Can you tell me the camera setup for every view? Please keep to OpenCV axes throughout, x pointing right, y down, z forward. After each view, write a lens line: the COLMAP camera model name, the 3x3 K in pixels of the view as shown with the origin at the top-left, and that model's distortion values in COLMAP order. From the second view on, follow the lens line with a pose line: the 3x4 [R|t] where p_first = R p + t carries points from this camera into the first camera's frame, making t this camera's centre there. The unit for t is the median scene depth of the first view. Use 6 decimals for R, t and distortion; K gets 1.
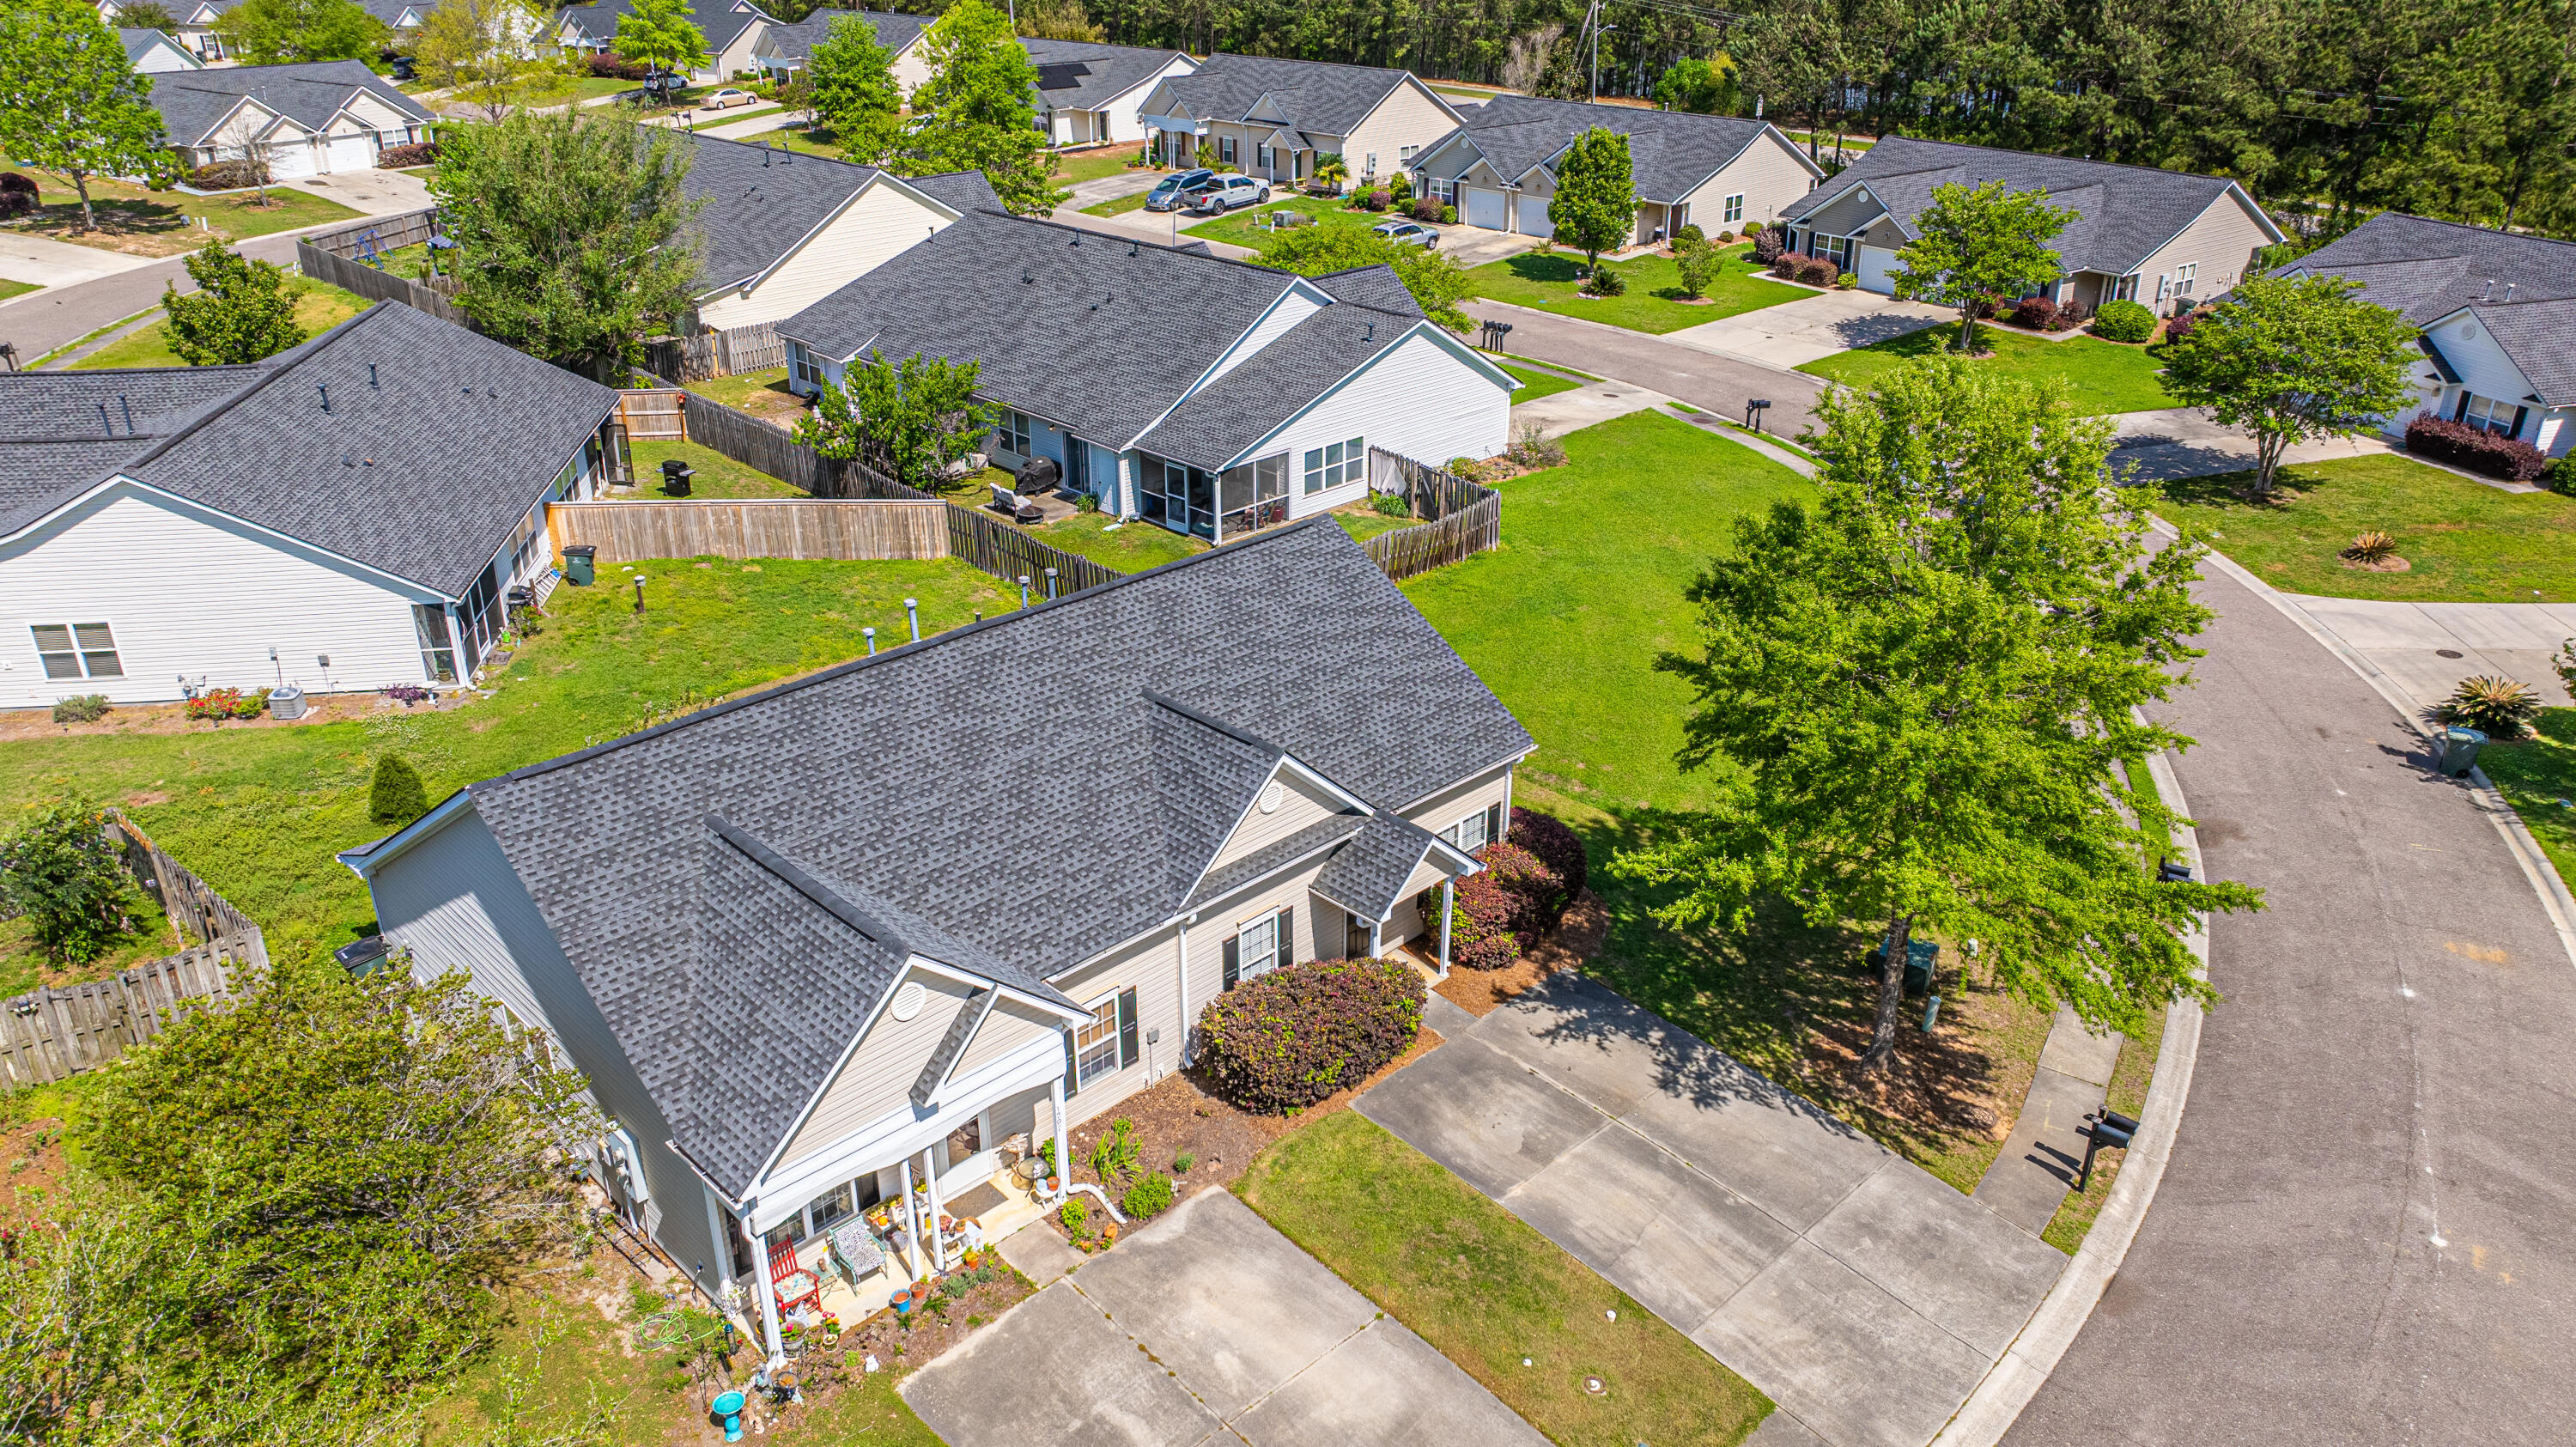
lens RADIAL K [[1809.4, 0, 1288.0], [0, 1809.4, 723.5], [0, 0, 1]] dist [-0.016085, -0.001069]
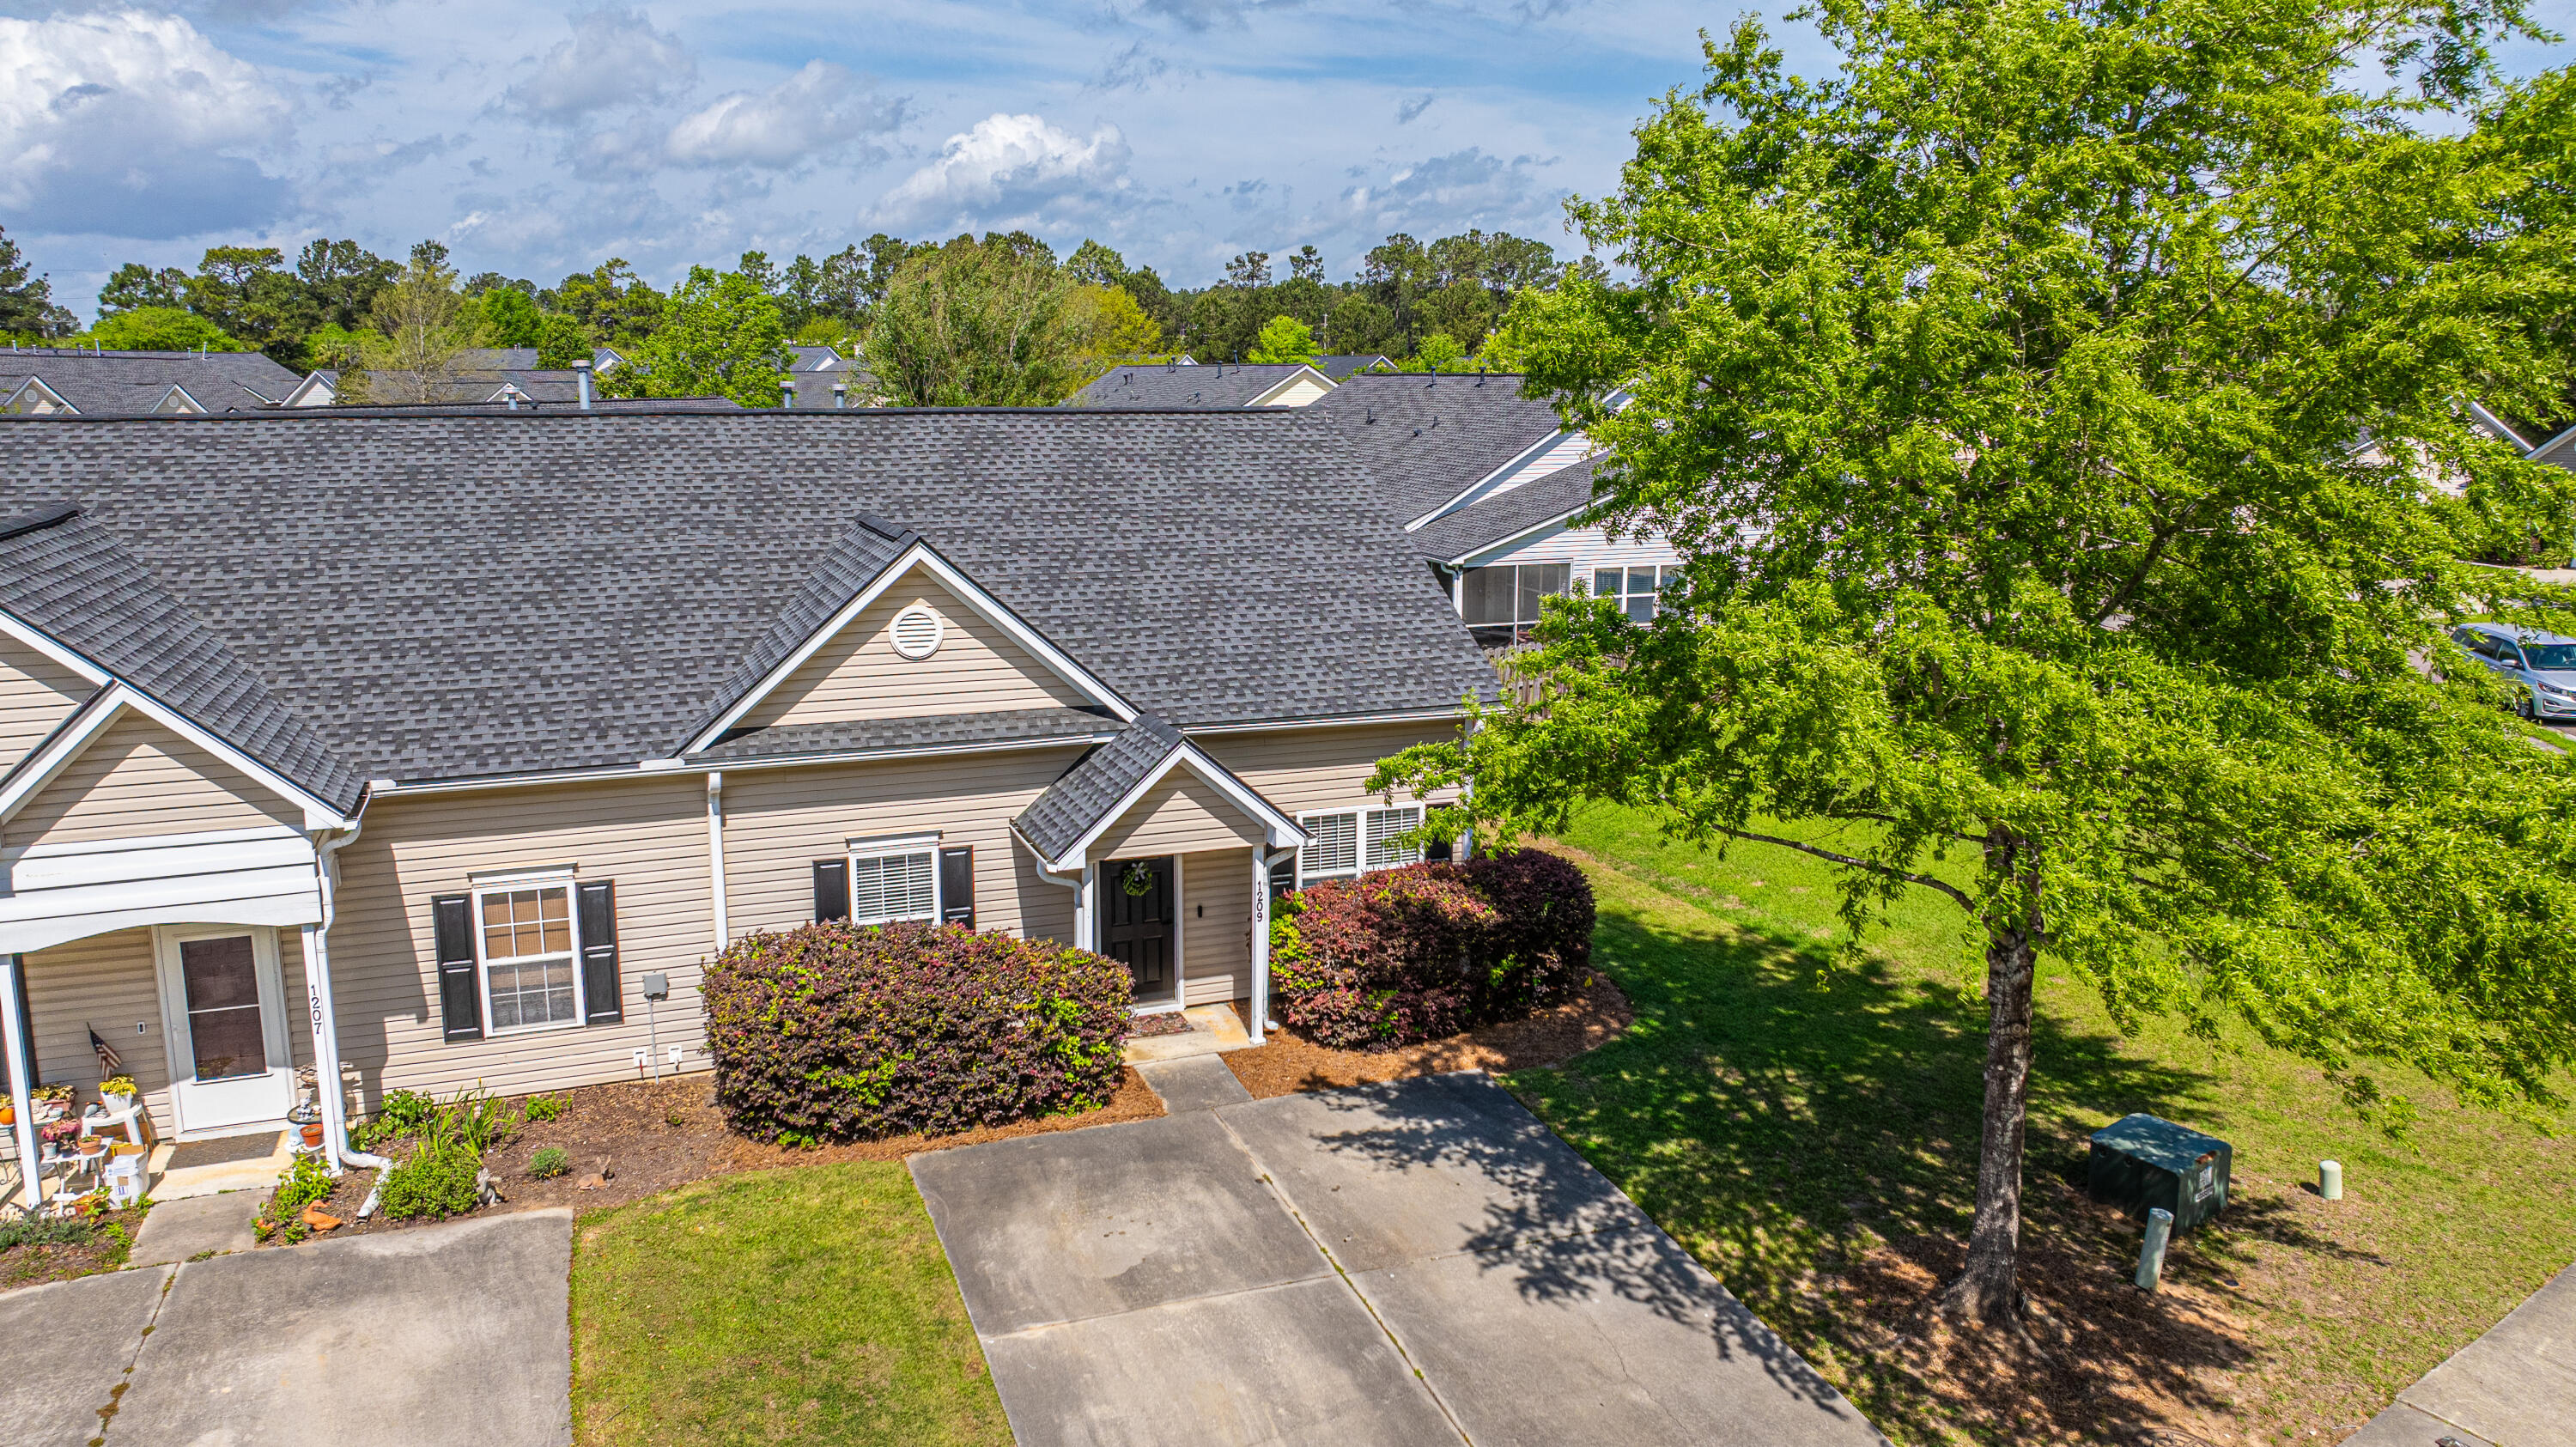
lens RADIAL K [[1809.4, 0, 1288.0], [0, 1809.4, 723.5], [0, 0, 1]] dist [-0.016085, -0.001069]
pose [[0.922586, 0.081189, -0.377152, 0.337187], [-0.169173, 0.963739, -0.206366, 0.174624], [0.346721, 0.254195, 0.902867, 0.495930]]
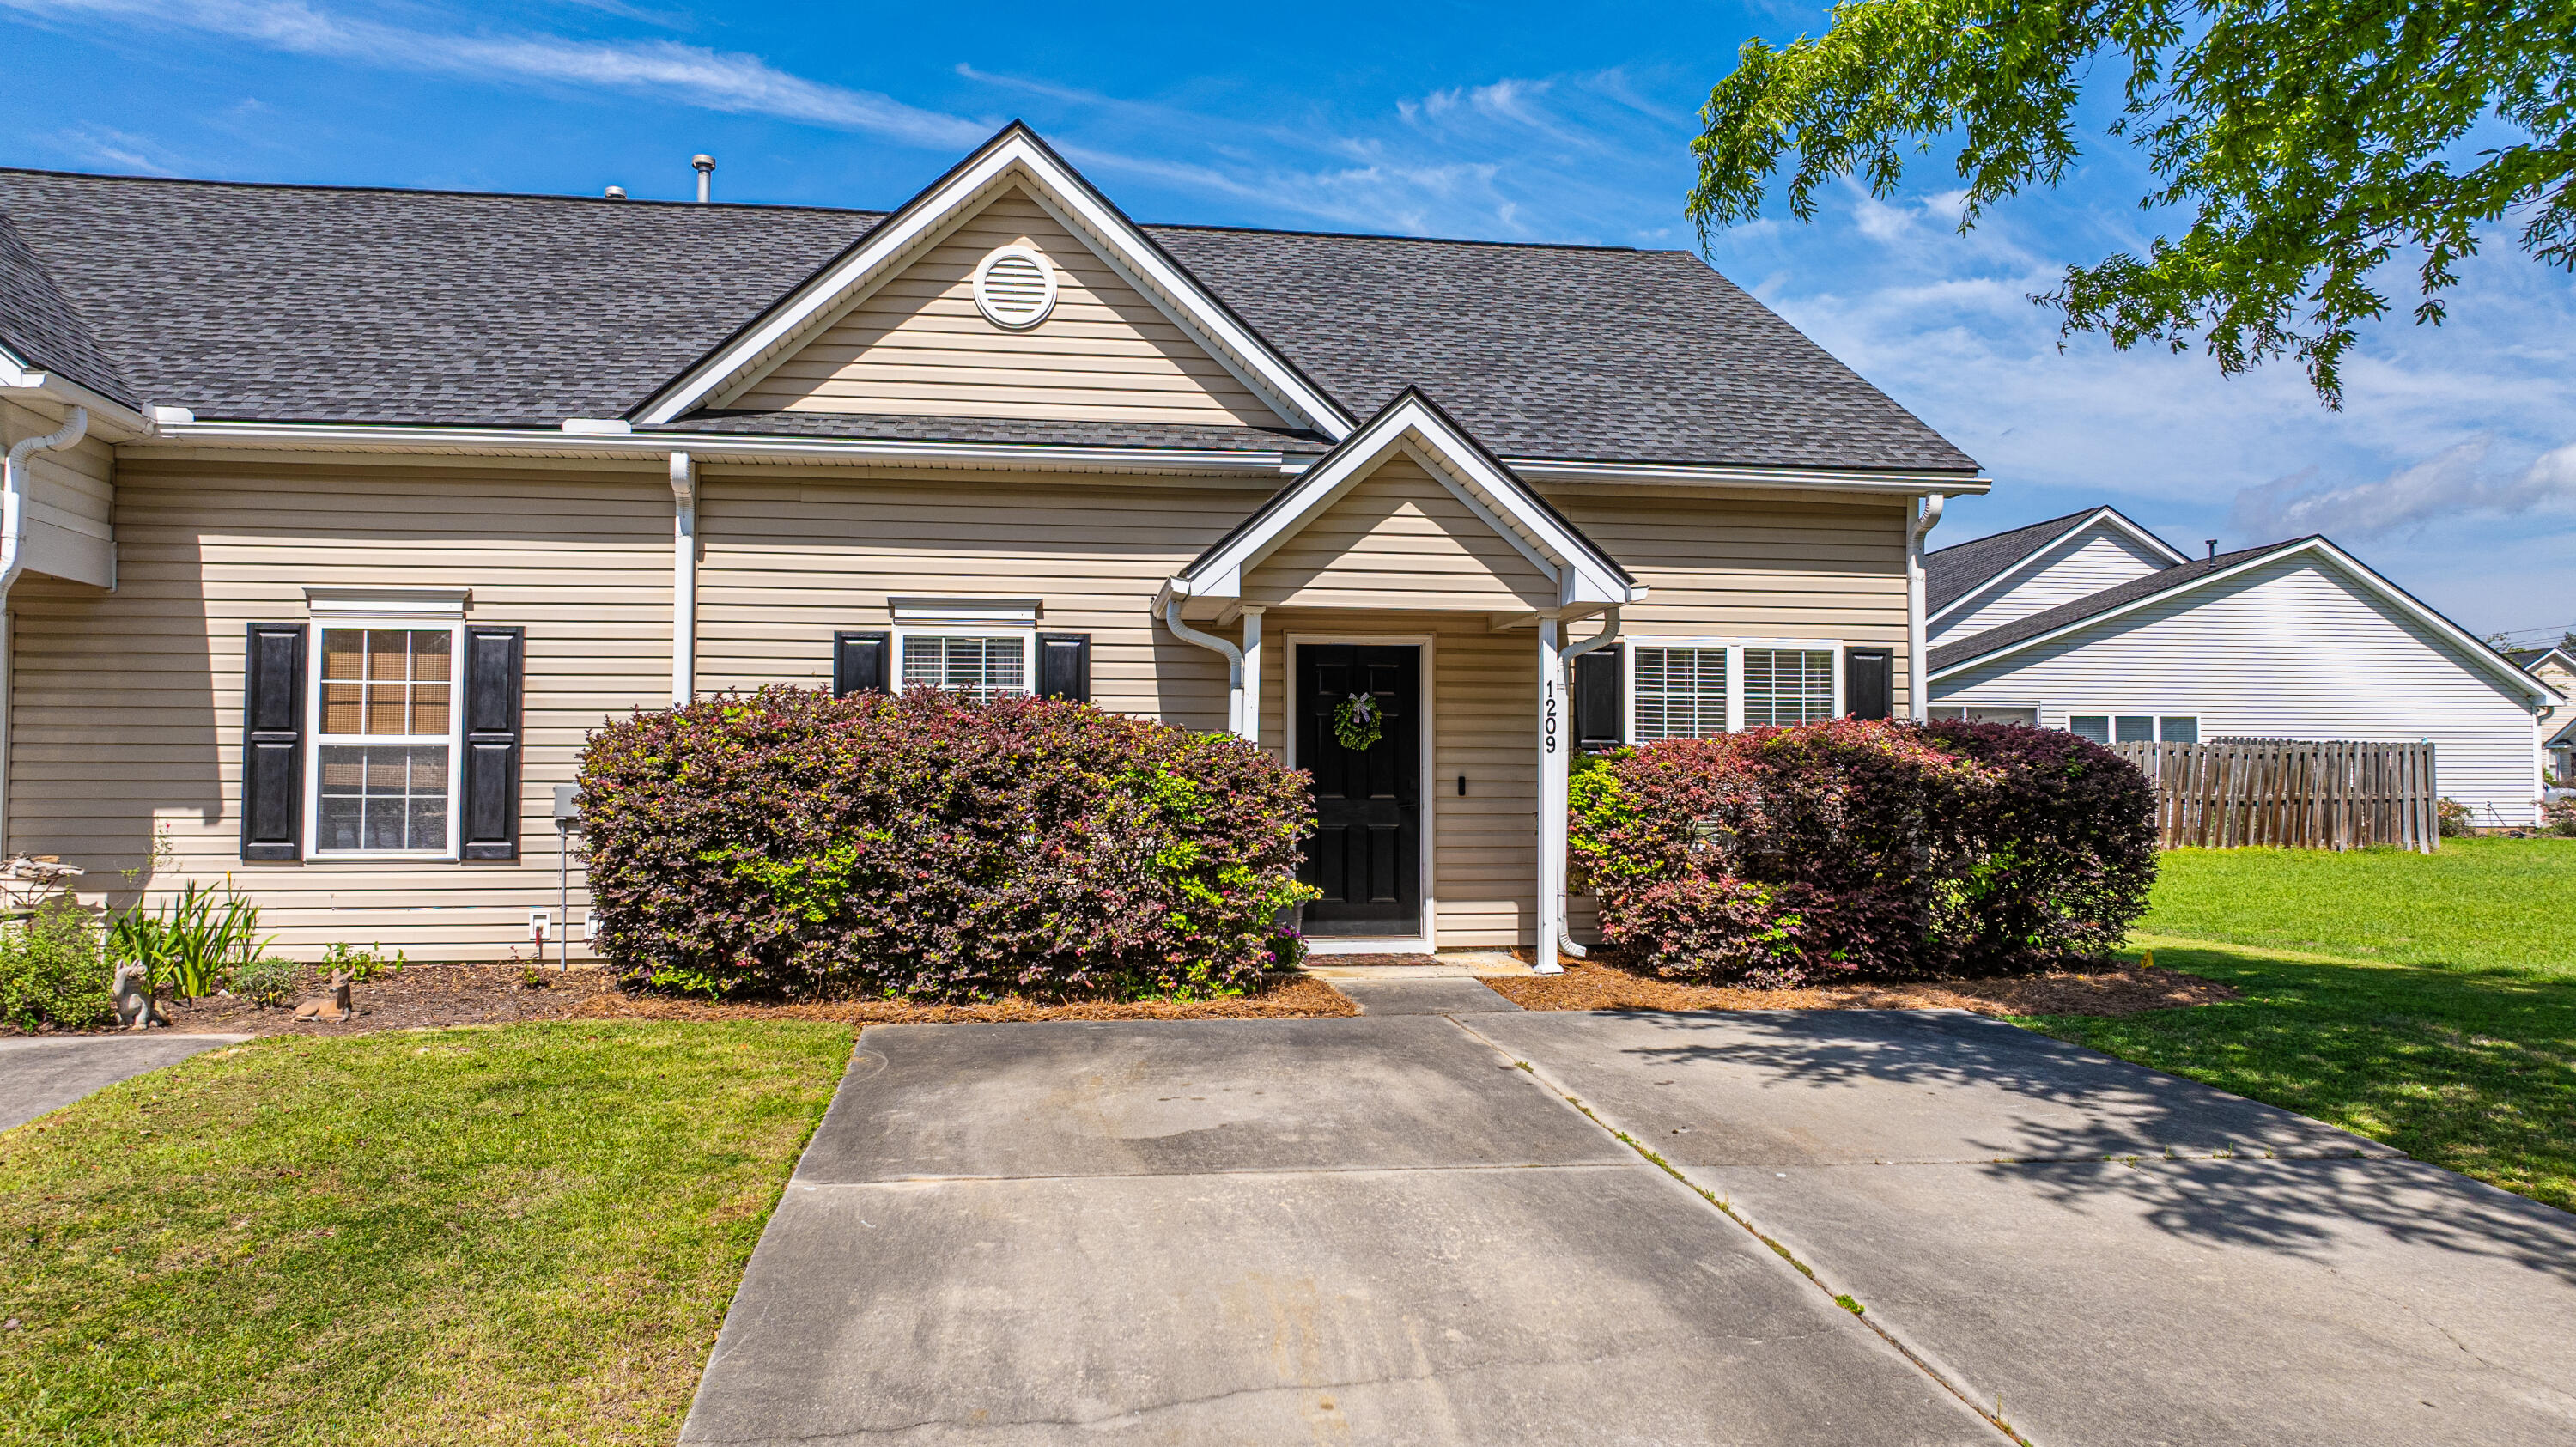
lens RADIAL K [[1809.4, 0, 1288.0], [0, 1809.4, 723.5], [0, 0, 1]] dist [-0.016085, -0.001069]
pose [[0.813815, -0.018339, -0.580834, 0.266051], [-0.250722, 0.890610, -0.379411, 0.259996], [0.524254, 0.454398, 0.720194, 0.783407]]
